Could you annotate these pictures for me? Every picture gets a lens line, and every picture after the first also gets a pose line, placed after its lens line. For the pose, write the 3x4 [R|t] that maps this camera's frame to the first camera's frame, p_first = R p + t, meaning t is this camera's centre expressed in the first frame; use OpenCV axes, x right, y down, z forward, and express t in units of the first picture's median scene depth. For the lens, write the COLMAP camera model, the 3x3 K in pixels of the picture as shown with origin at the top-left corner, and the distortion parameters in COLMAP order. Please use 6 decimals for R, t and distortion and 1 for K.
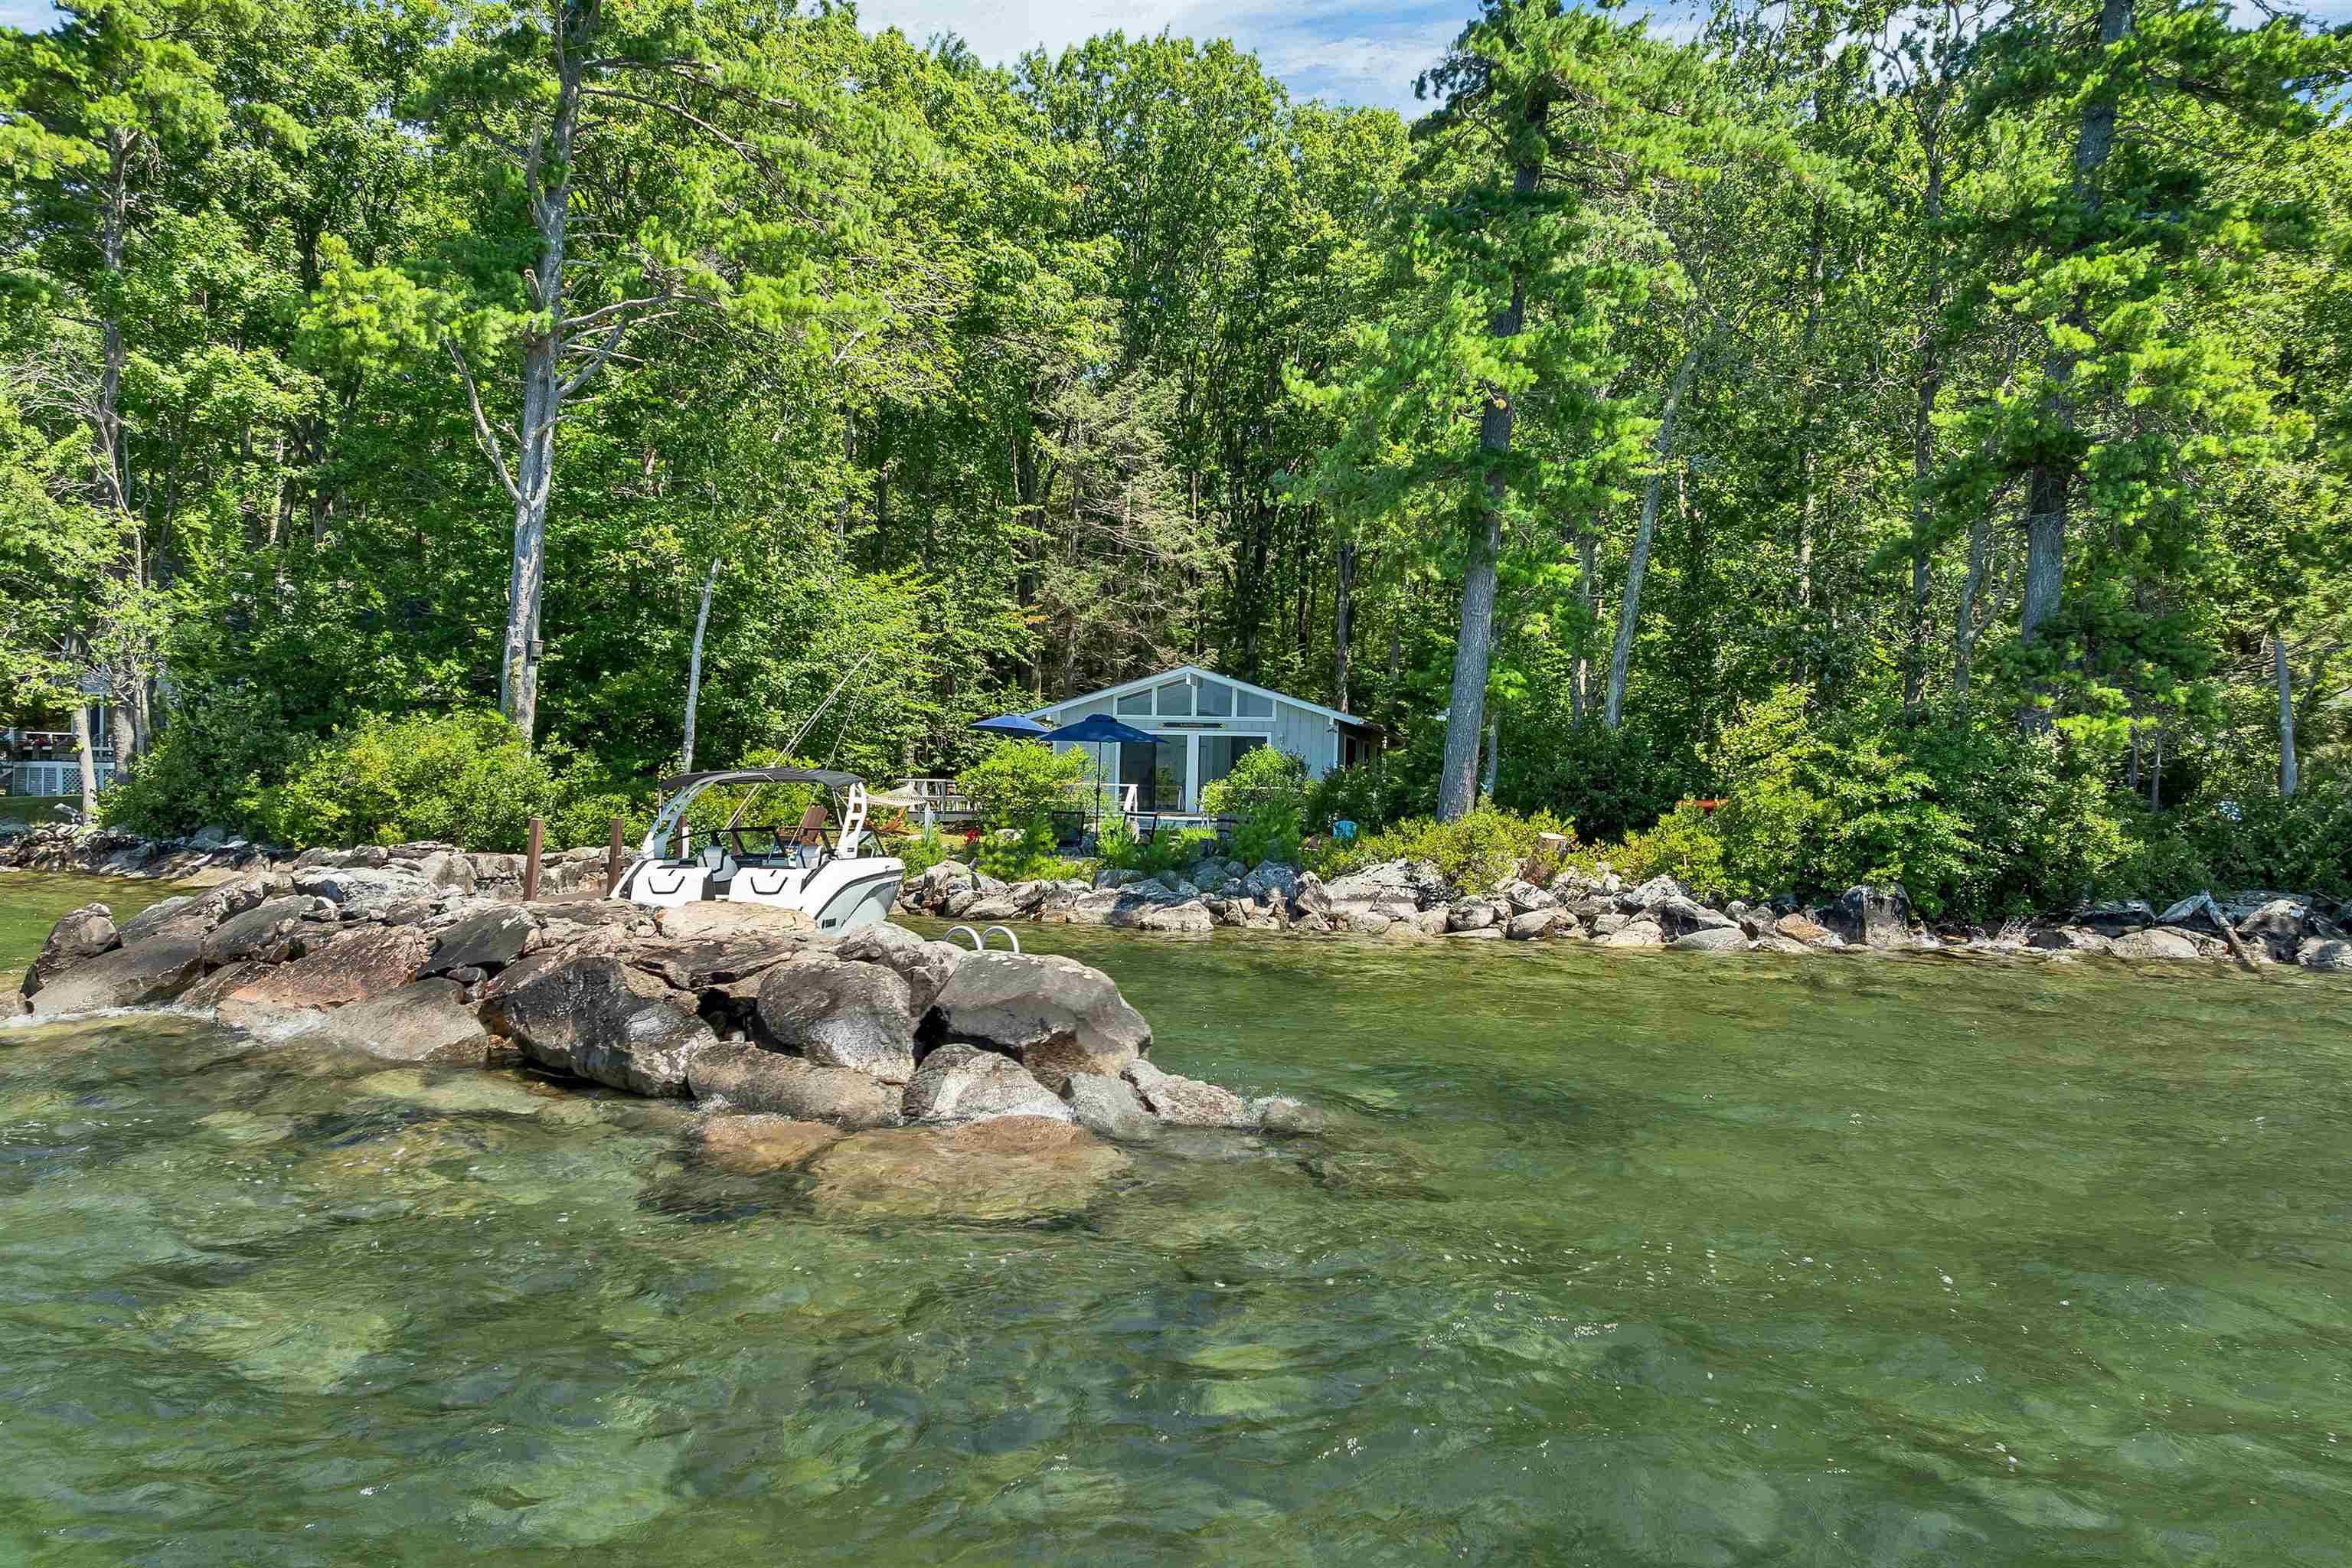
lens RADIAL K [[1685.0, 0, 1178.3], [0, 1685.0, 850.4], [0, 0, 1]] dist [-0.049224, 0.007490]
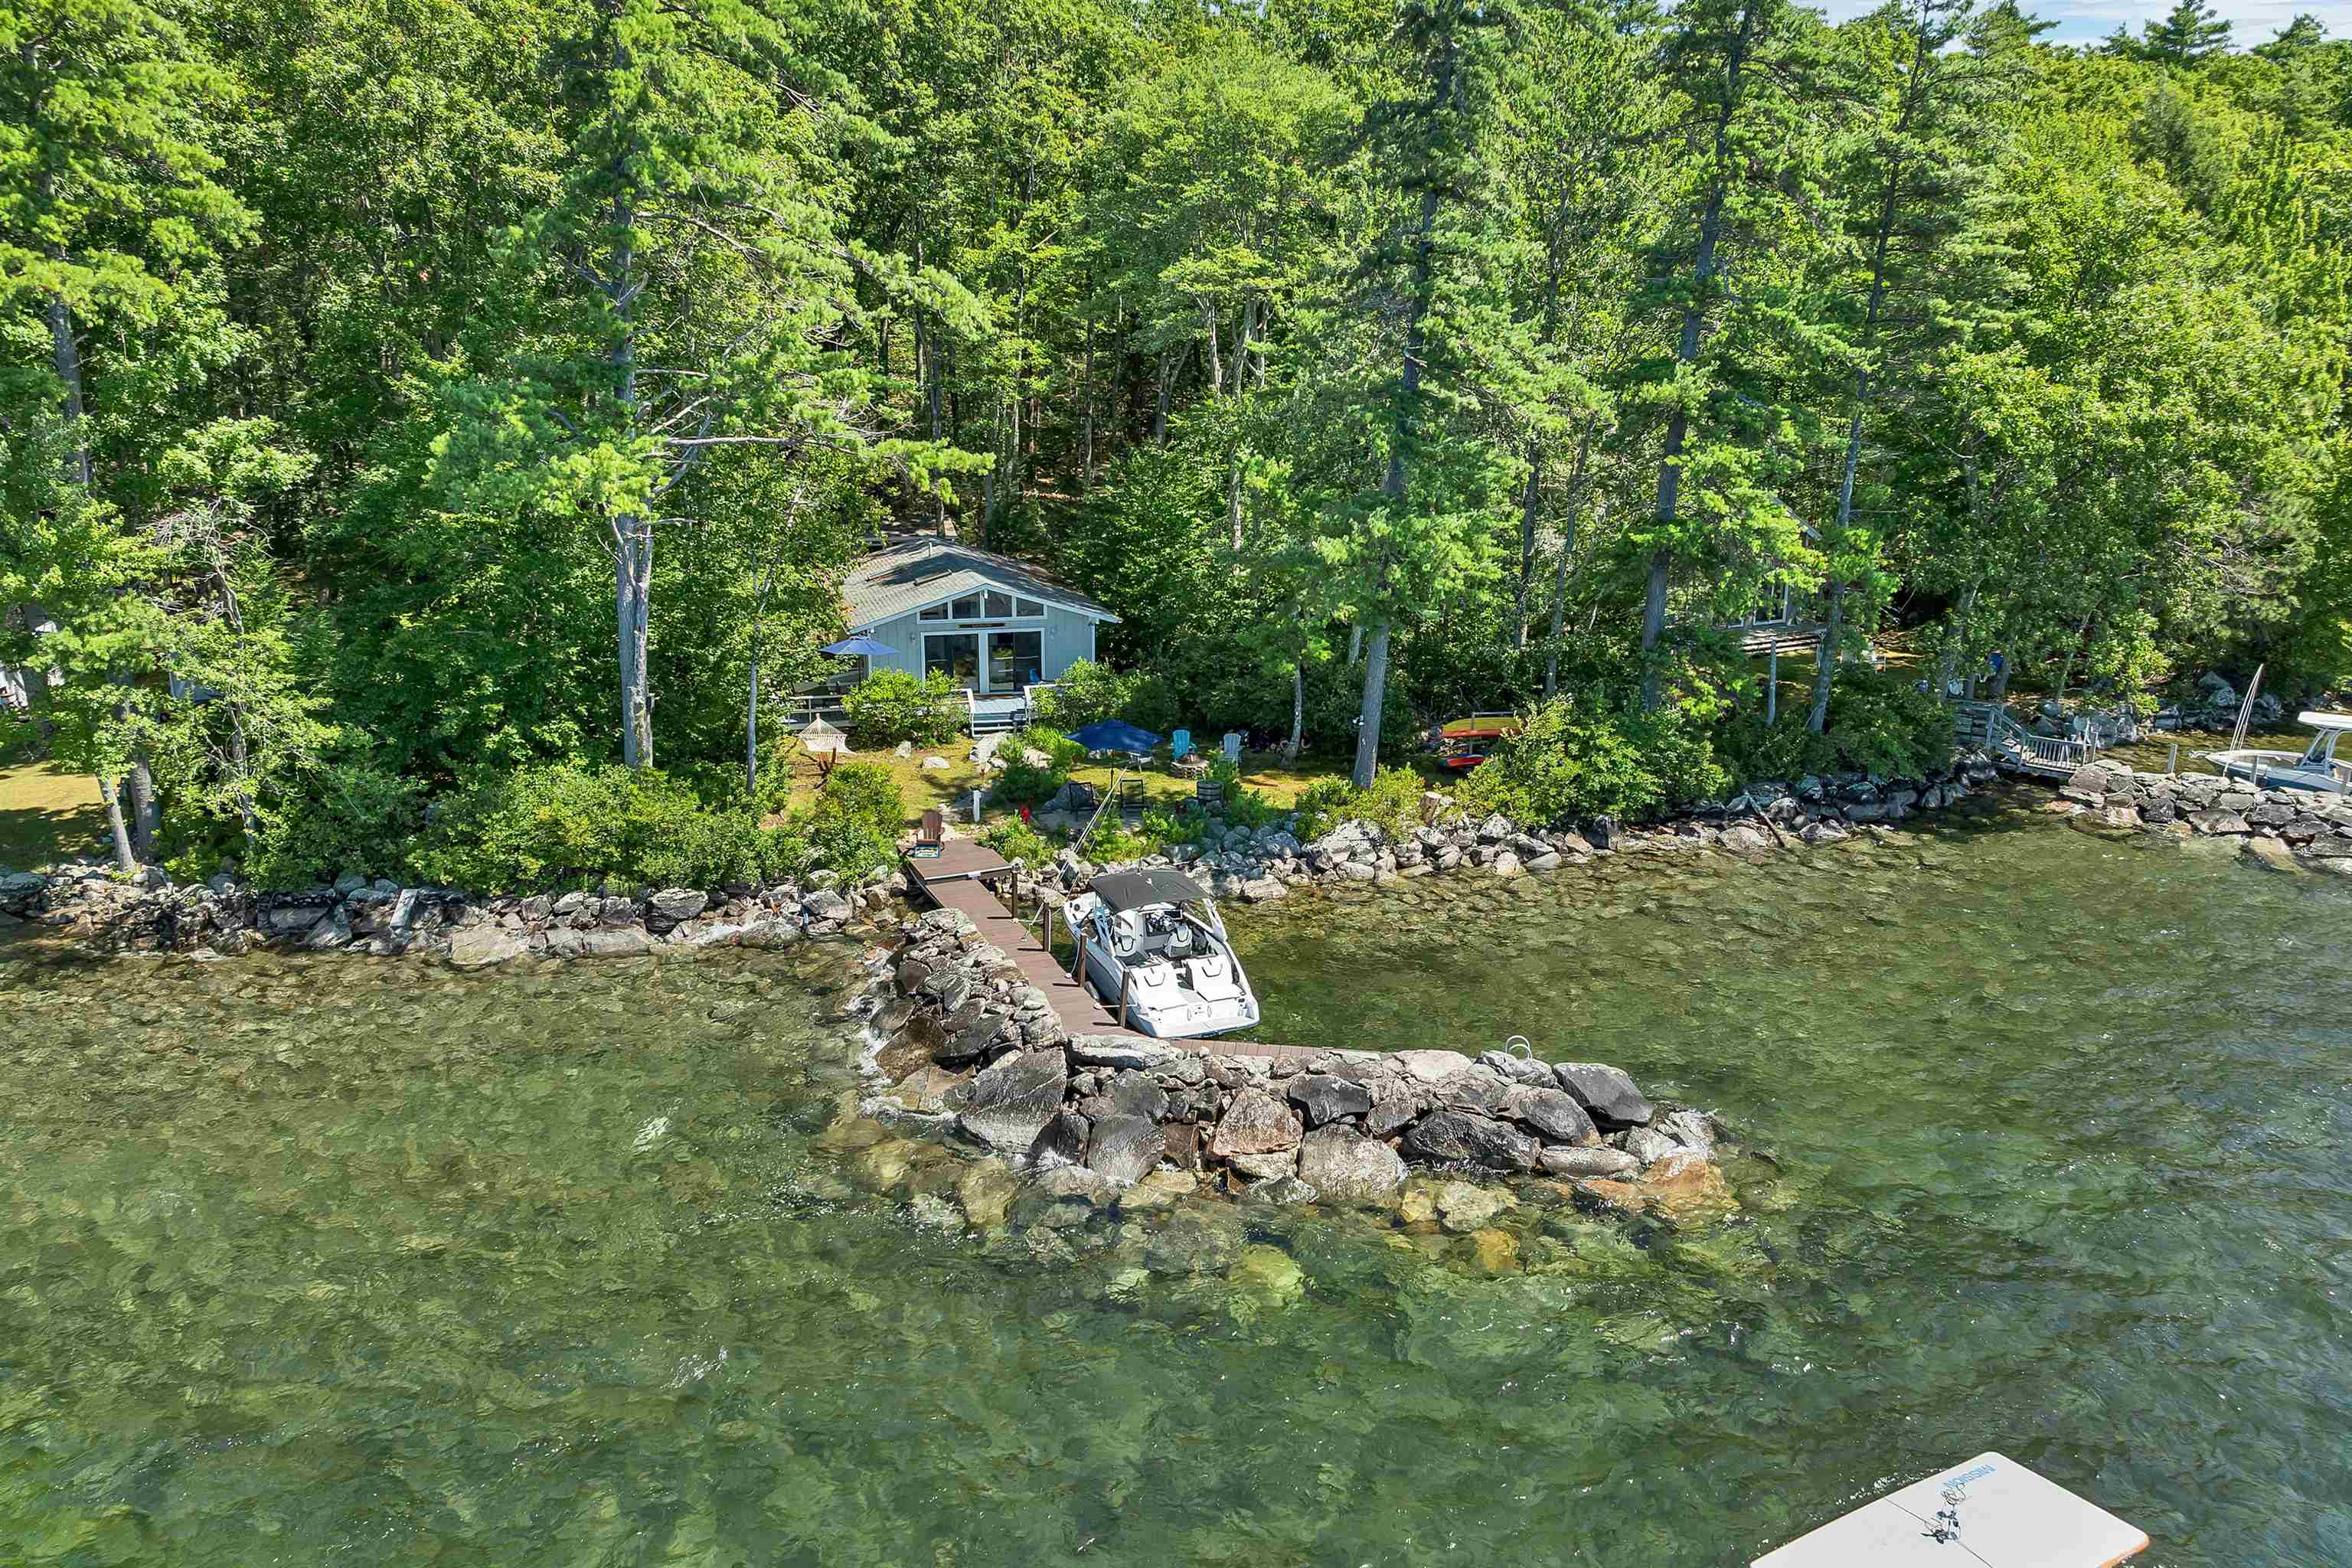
lens RADIAL K [[1685.0, 0, 1178.3], [0, 1685.0, 850.4], [0, 0, 1]] dist [-0.049224, 0.007490]
pose [[0.885859, -0.151827, 0.438409, -0.741892], [0.032822, 0.963080, 0.267206, -0.411155], [-0.462792, -0.222318, 0.858136, -0.322436]]
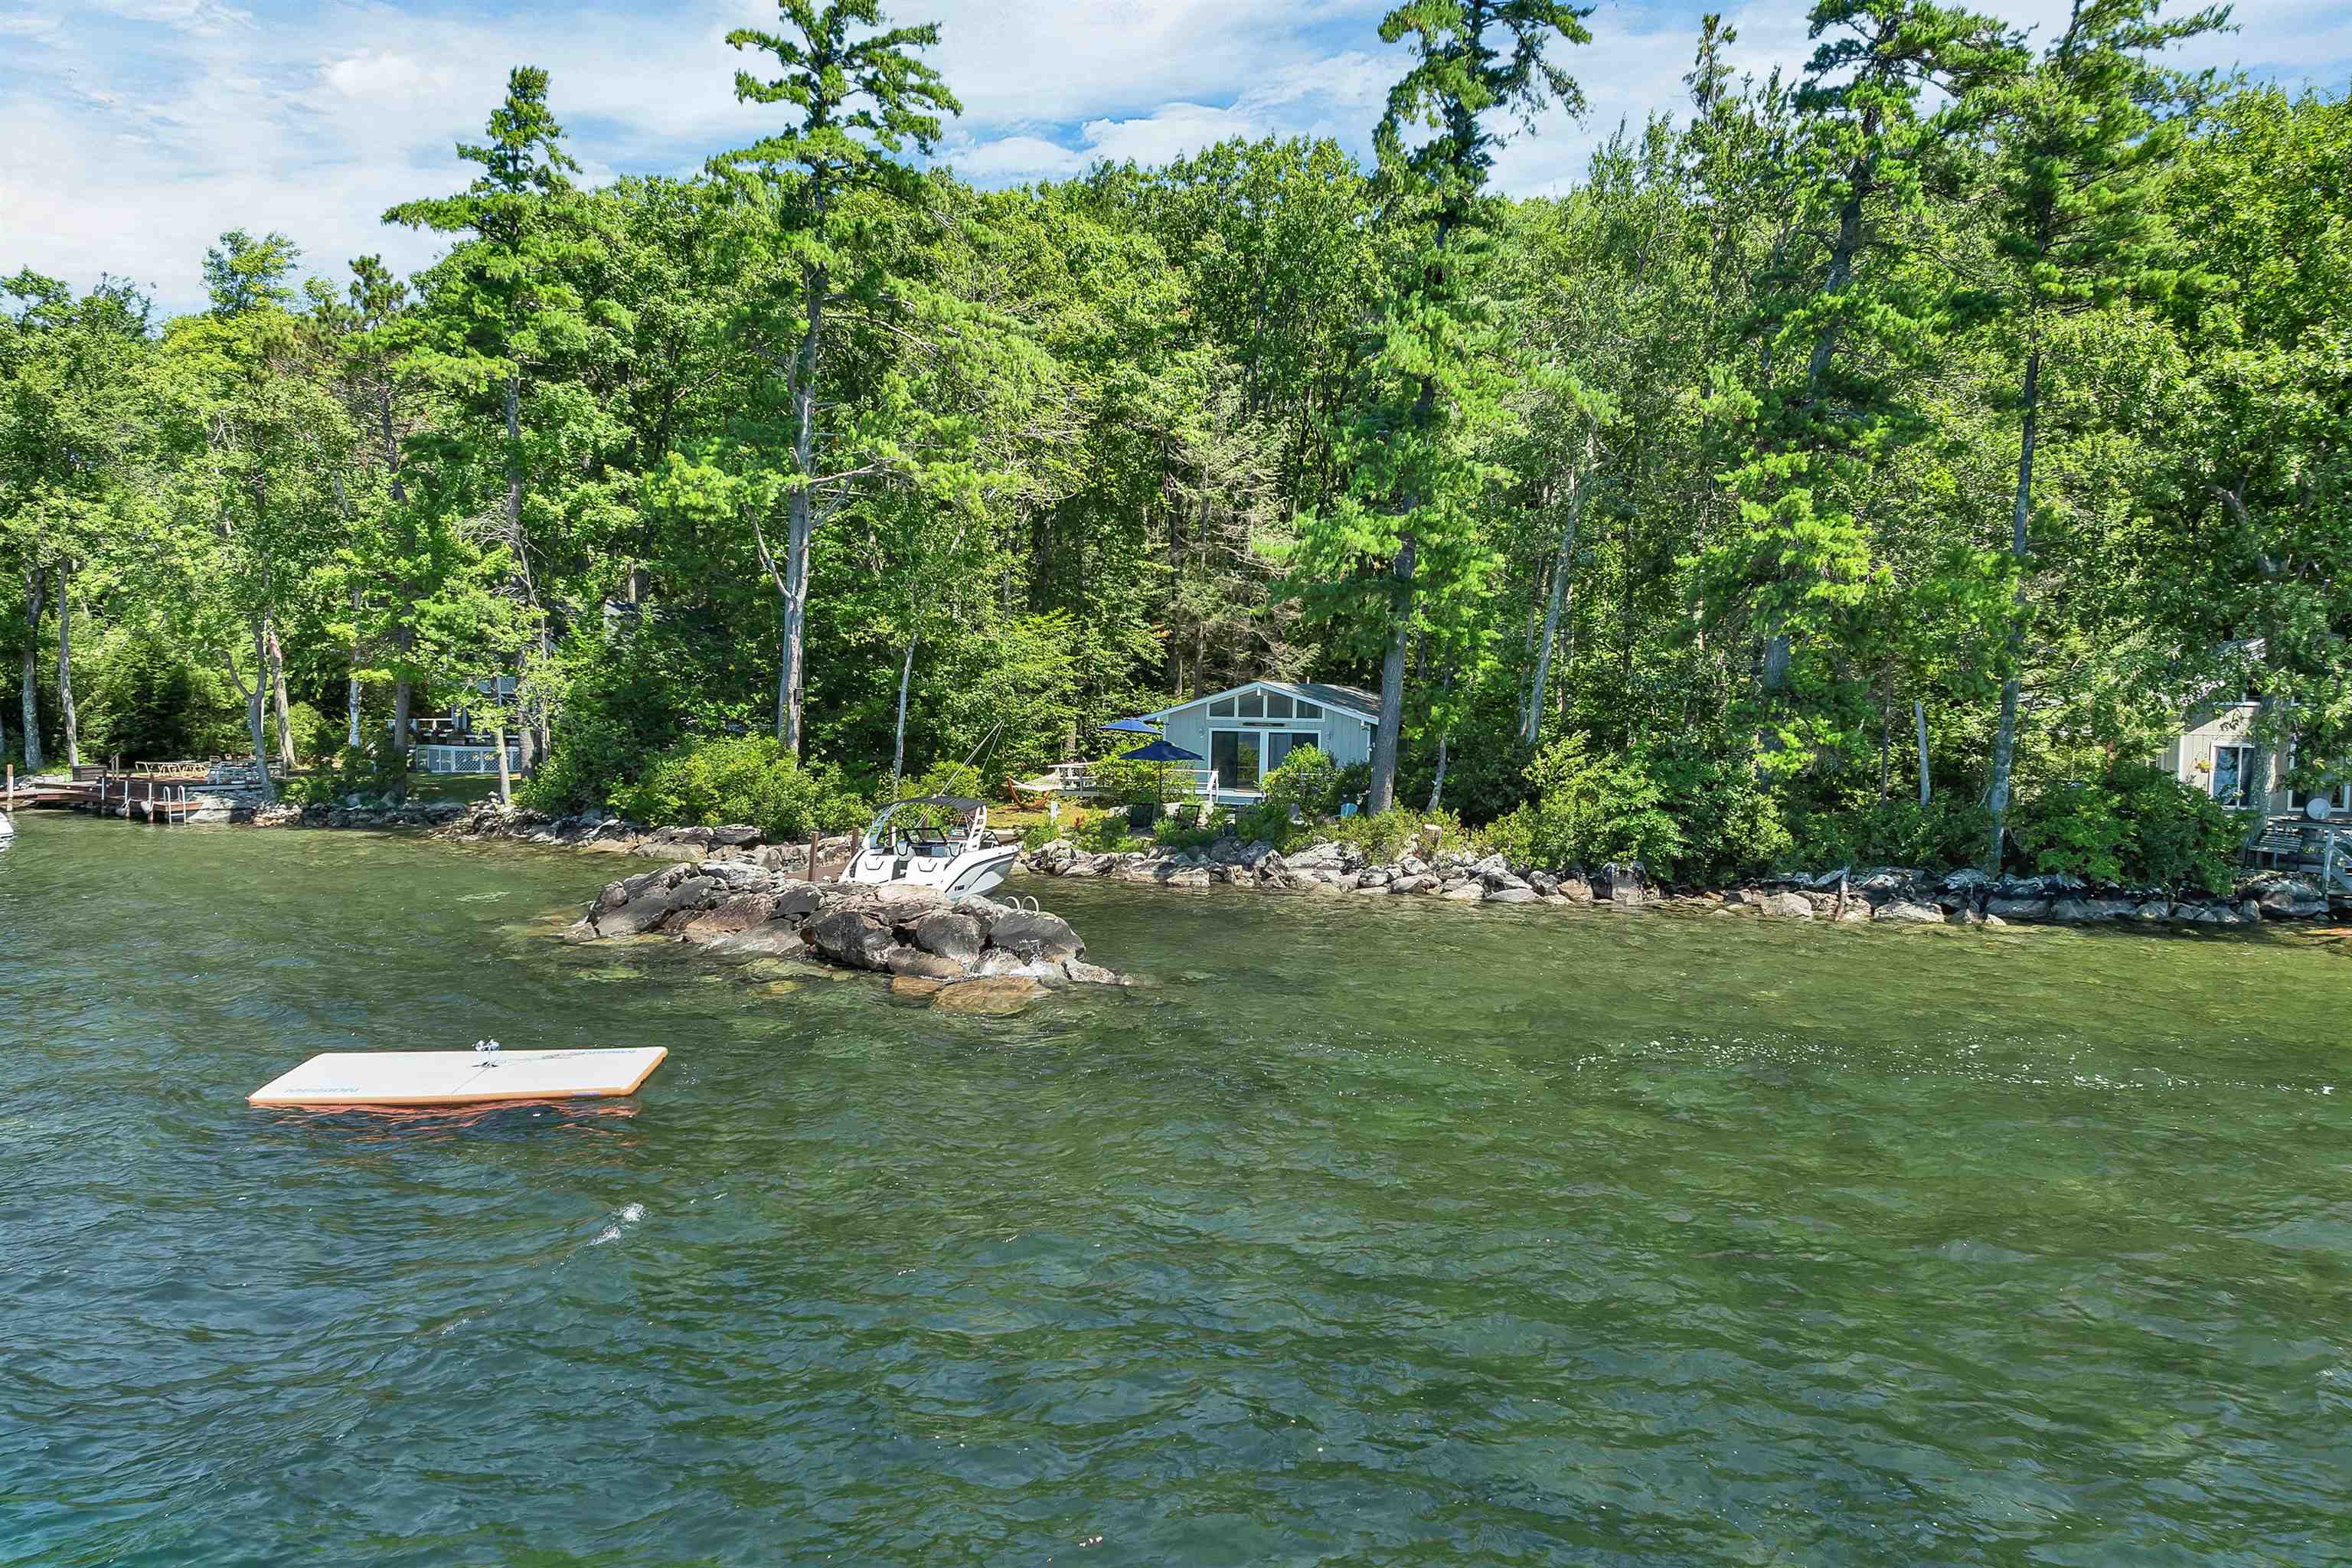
lens RADIAL K [[1685.0, 0, 1178.3], [0, 1685.0, 850.4], [0, 0, 1]] dist [-0.049224, 0.007490]
pose [[0.991786, 0.004827, -0.127821, 0.189429], [0.001112, 0.998925, 0.046348, -0.060380], [0.127907, -0.046110, 0.990714, -0.588745]]
